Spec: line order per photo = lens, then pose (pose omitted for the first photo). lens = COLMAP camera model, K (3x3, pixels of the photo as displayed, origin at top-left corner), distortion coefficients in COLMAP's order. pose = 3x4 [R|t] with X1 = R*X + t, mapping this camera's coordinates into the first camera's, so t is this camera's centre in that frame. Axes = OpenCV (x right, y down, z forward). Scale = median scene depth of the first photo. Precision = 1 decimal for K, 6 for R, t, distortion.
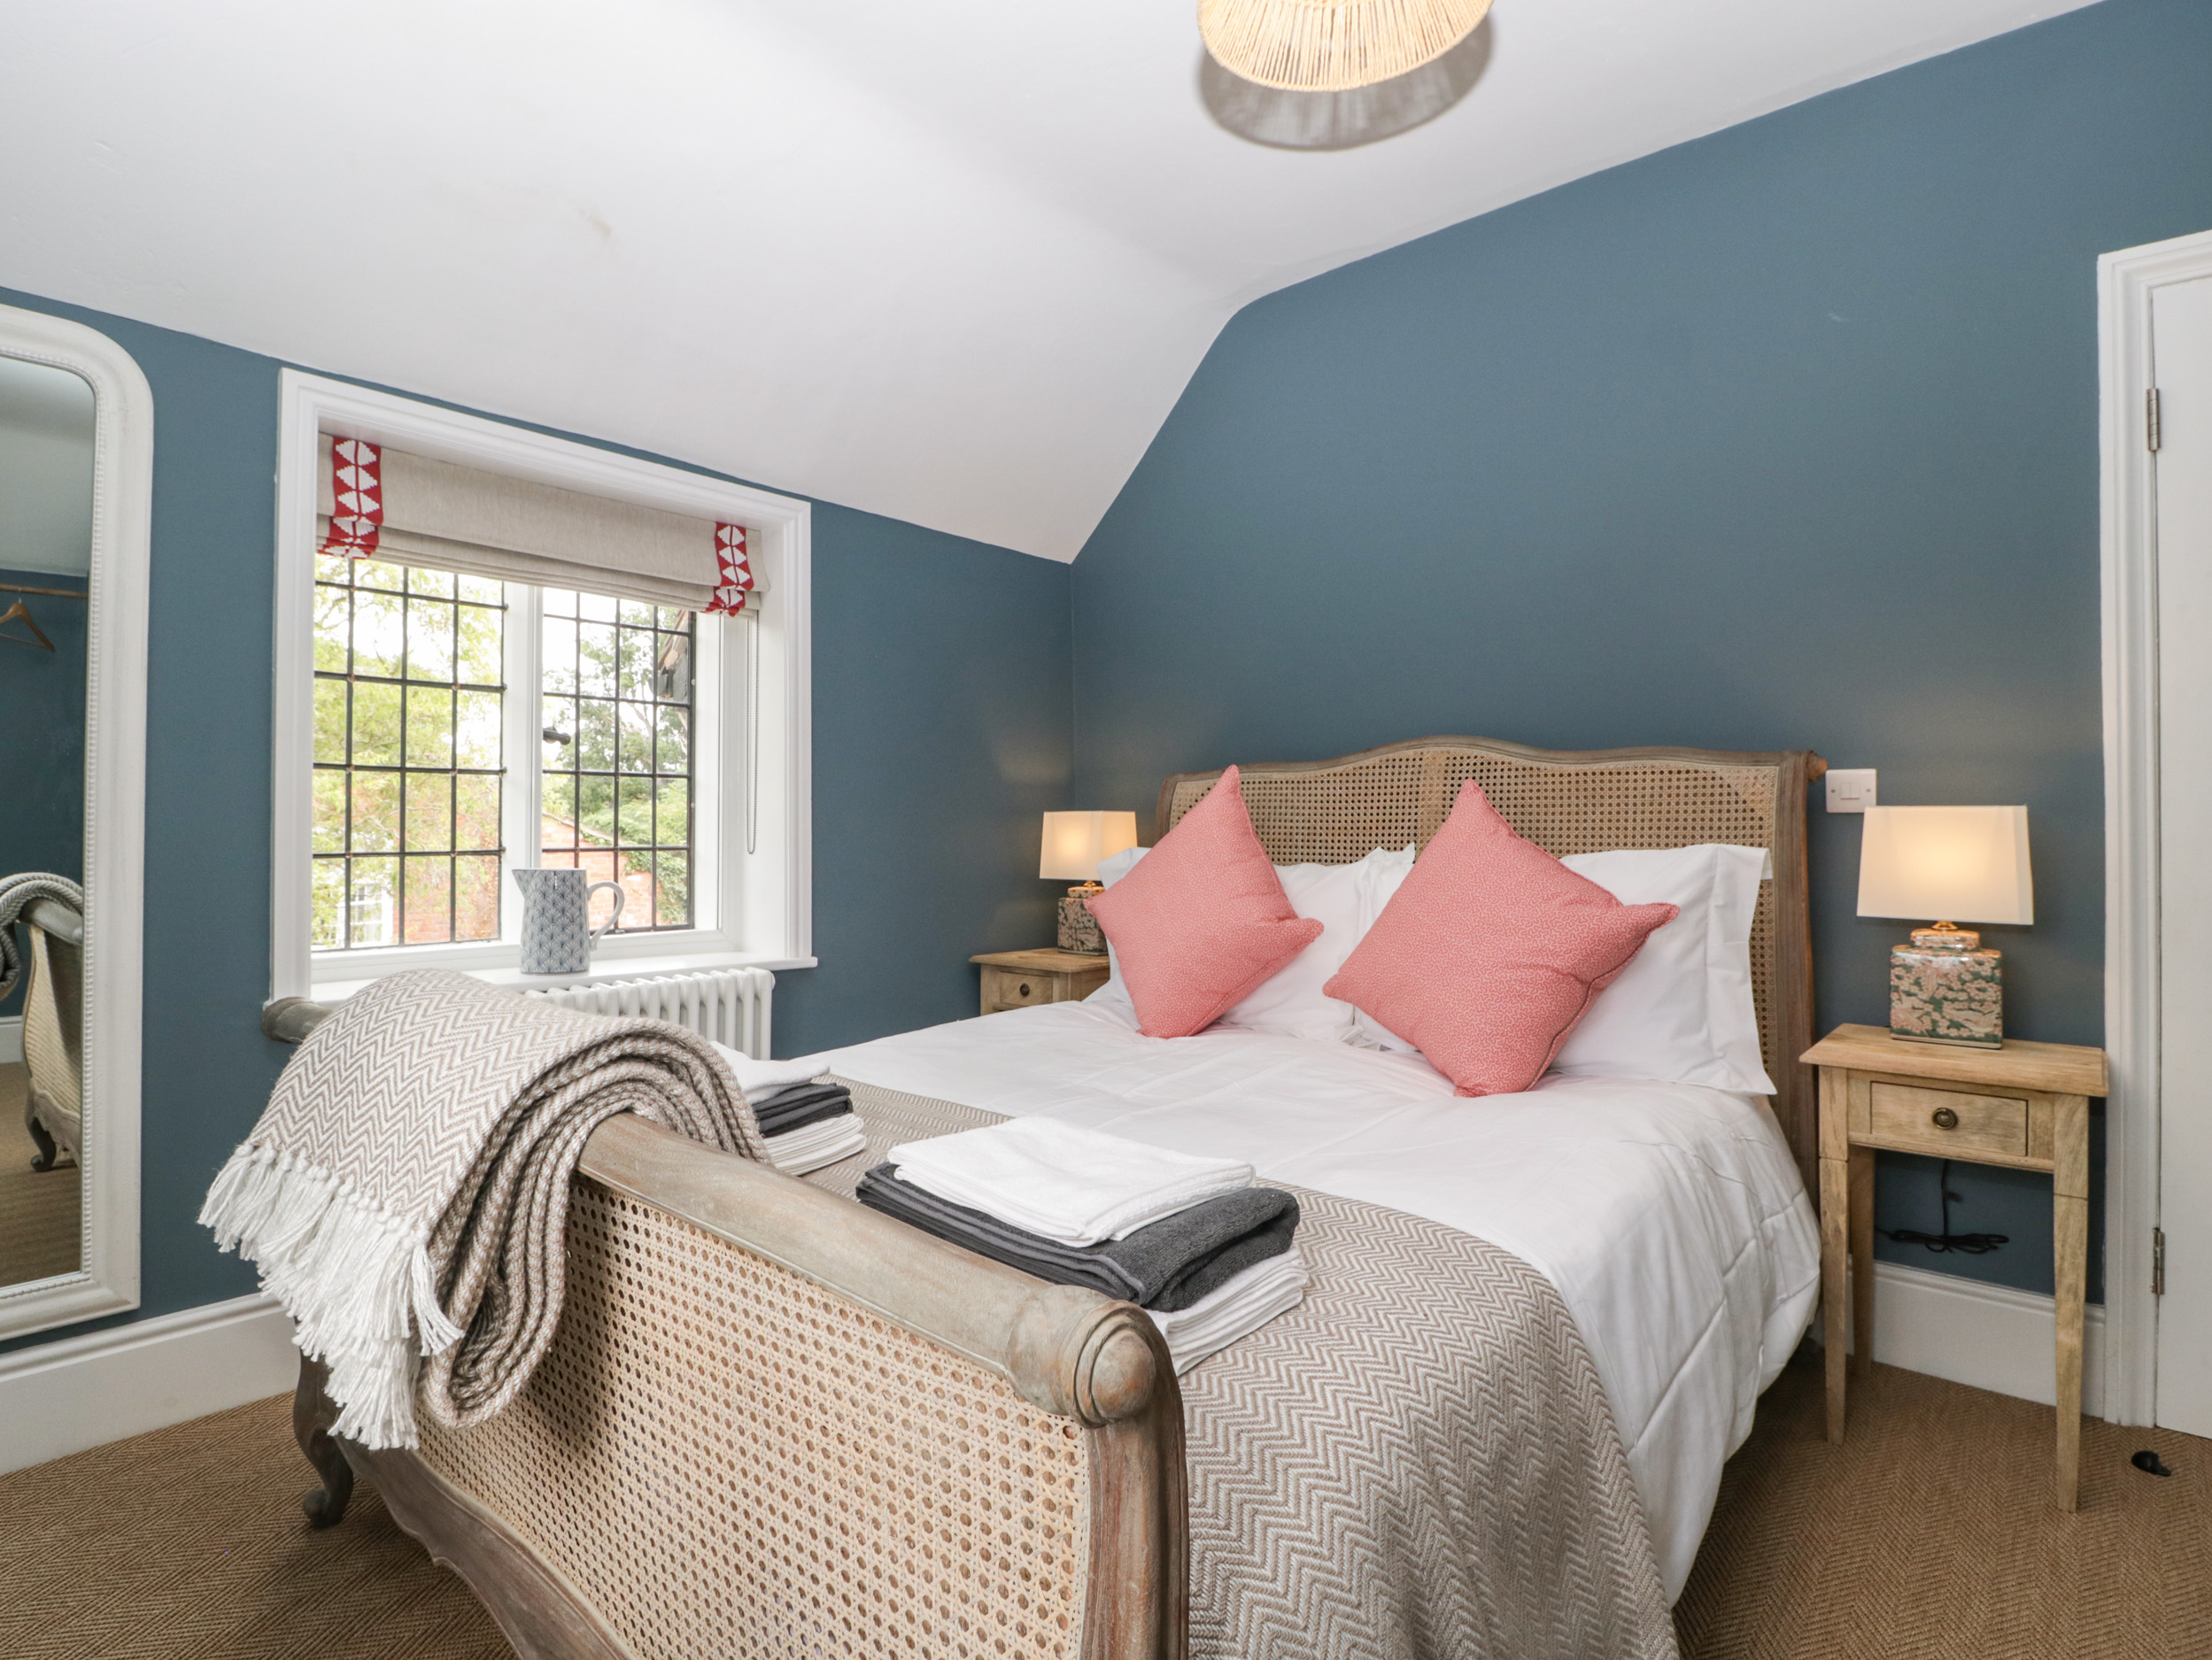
lens RADIAL K [[1159.1, 0, 1097.9], [0, 1159.1, 820.3], [0, 0, 1]] dist [-0.005366, -0.012343]
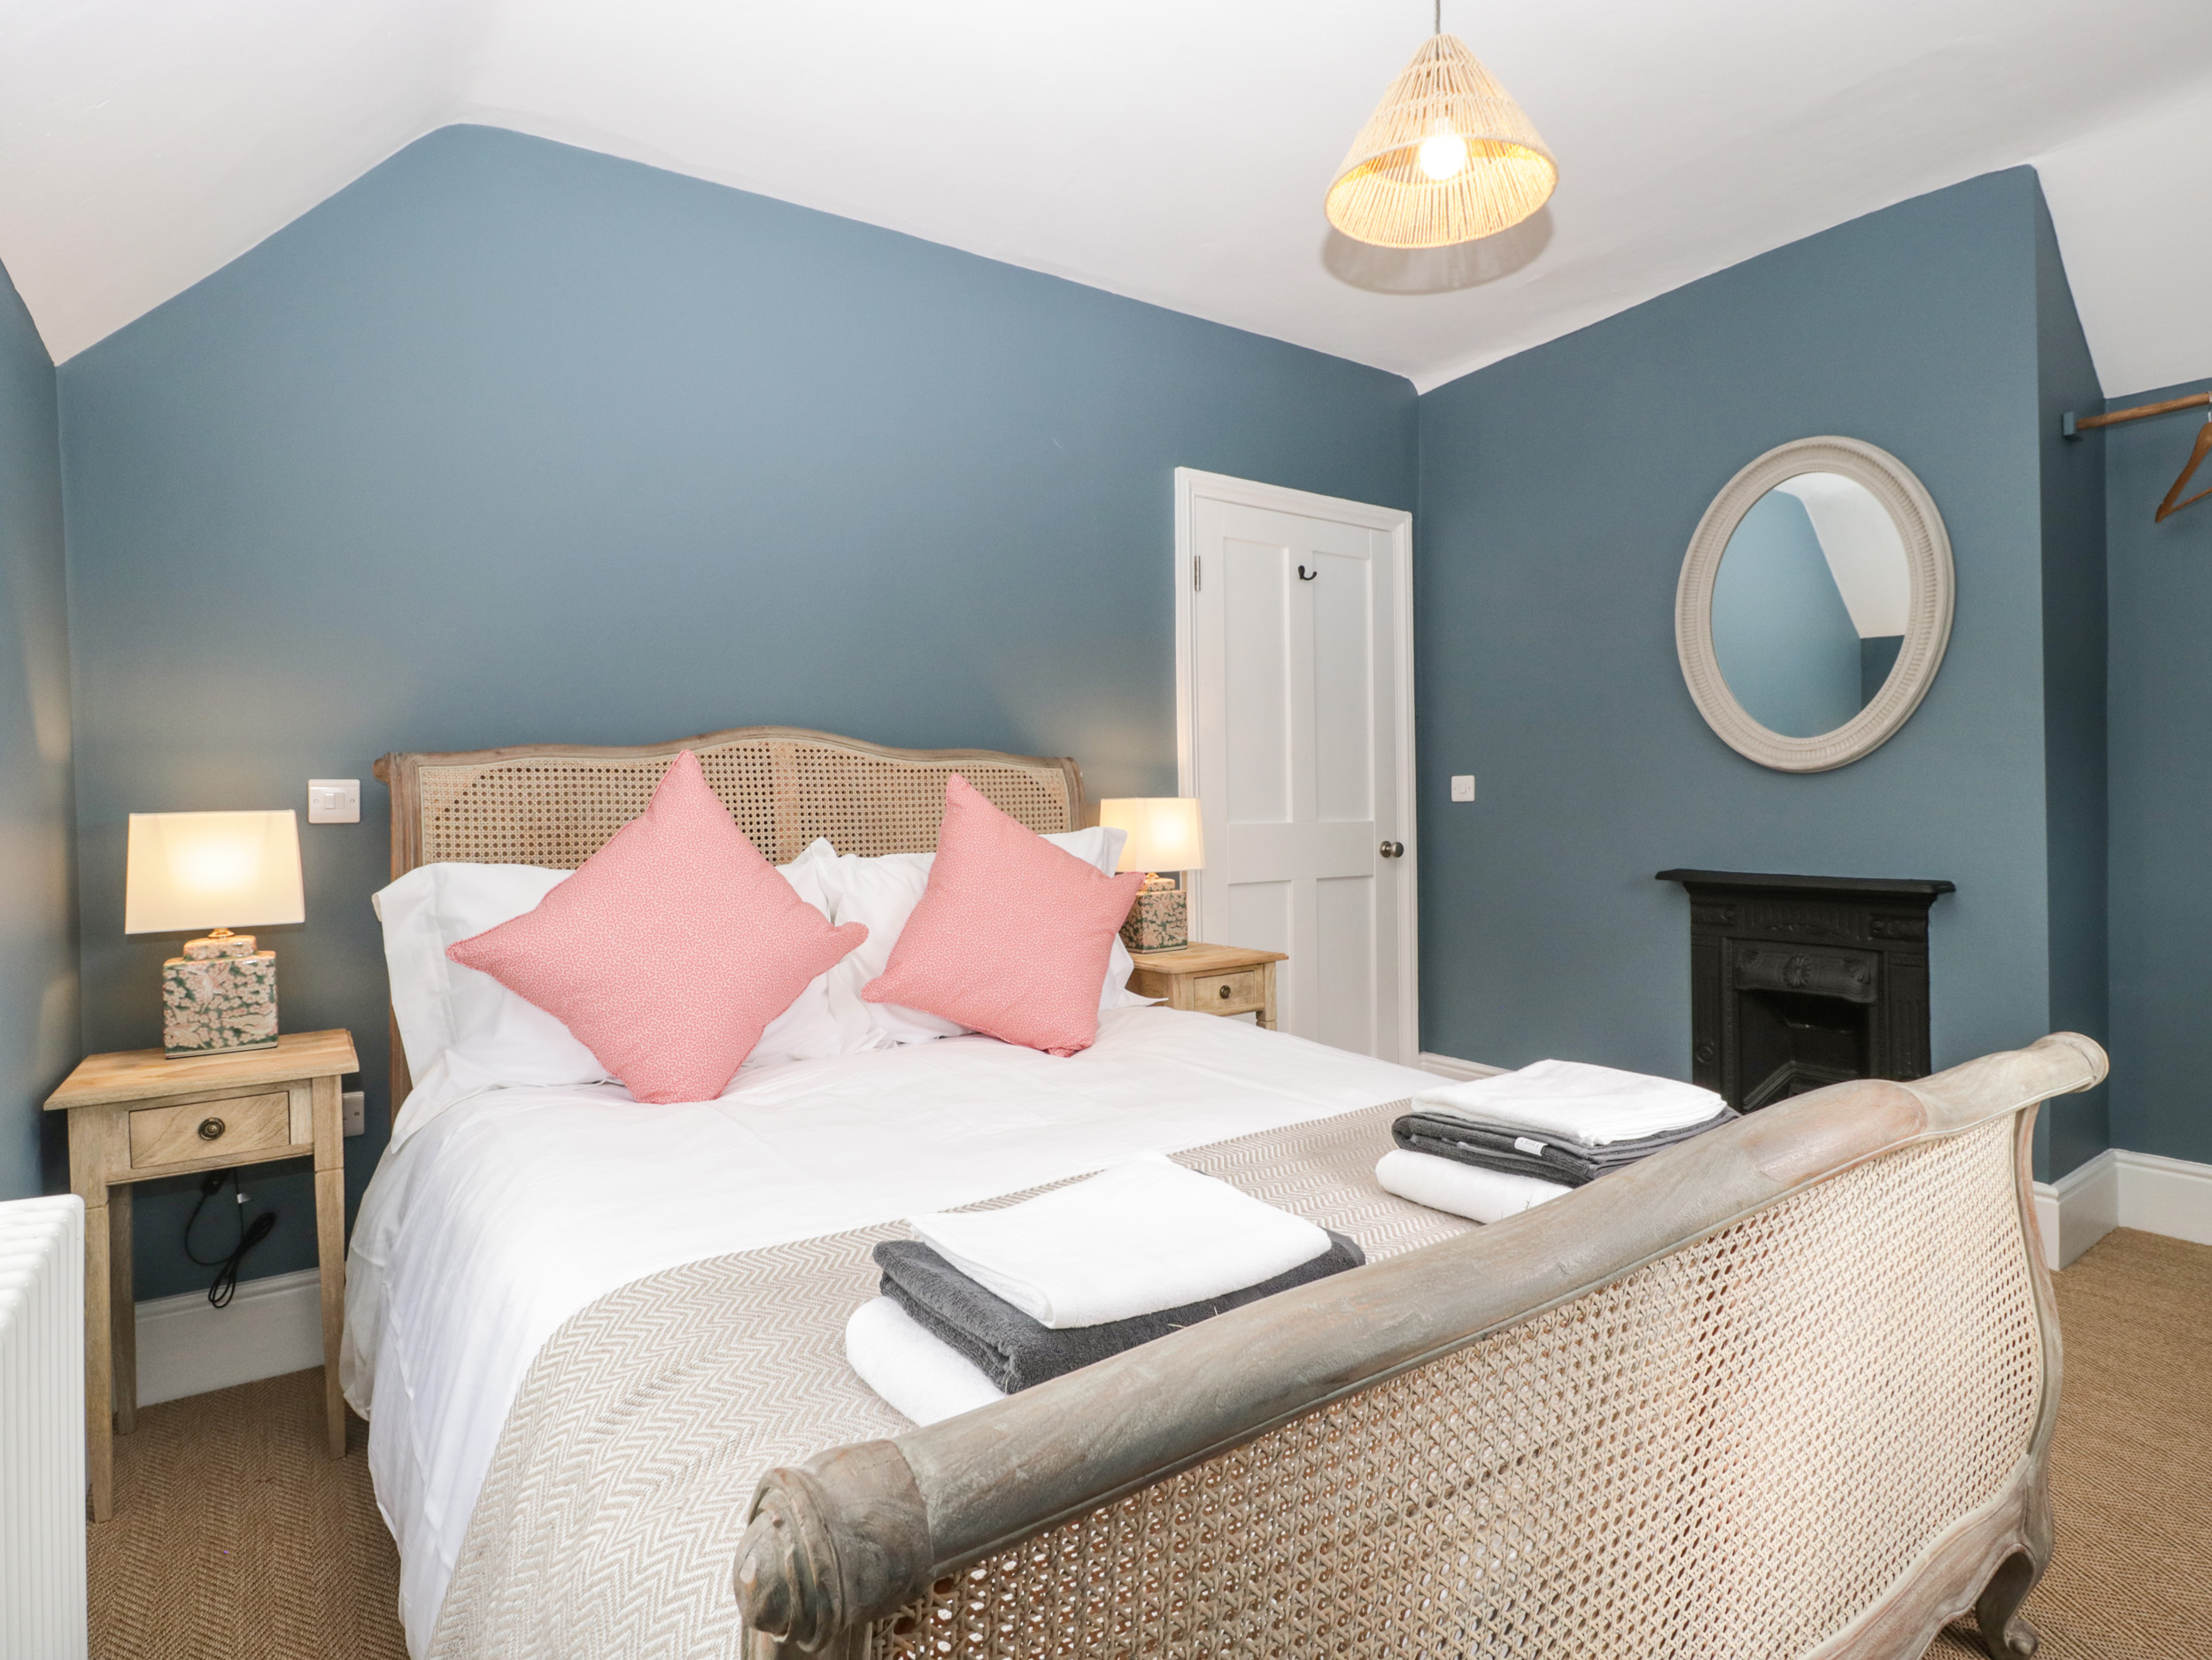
lens RADIAL K [[1159.1, 0, 1099.2], [0, 1159.1, 821.0], [0, 0, 1]] dist [-0.005366, -0.012343]
pose [[0.236211, -0.015449, 0.971579, -0.472885], [0.019732, 0.999744, 0.011099, -0.000067], [-0.971501, 0.016550, 0.236455, 0.424971]]
